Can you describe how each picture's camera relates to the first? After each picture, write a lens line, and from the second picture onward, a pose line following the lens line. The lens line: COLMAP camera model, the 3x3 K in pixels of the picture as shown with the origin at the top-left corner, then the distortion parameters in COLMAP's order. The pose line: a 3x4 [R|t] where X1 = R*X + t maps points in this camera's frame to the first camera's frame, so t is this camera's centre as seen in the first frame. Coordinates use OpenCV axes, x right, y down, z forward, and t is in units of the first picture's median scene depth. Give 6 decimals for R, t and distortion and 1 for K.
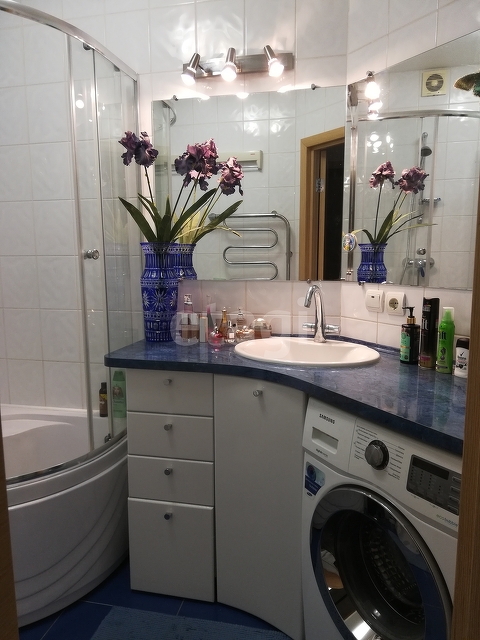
lens RADIAL K [[483.1, 0, 238.1], [0, 483.1, 321.0], [0, 0, 1]] dist [0.055431, -0.067835]
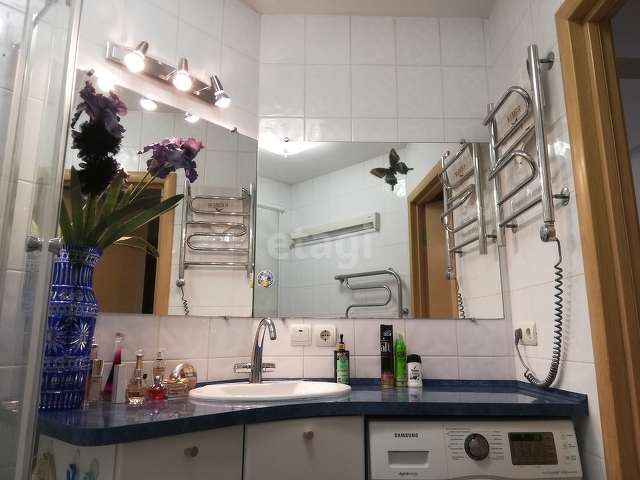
lens RADIAL K [[483.1, 0, 311.4], [0, 483.1, 240.1], [0, 0, 1]] dist [0.055431, -0.067835]
pose [[0.457696, 0.187034, 0.869214, -0.679496], [0.117537, 0.956315, -0.267667, 0.046793], [-0.881305, 0.224675, 0.415718, 0.512949]]
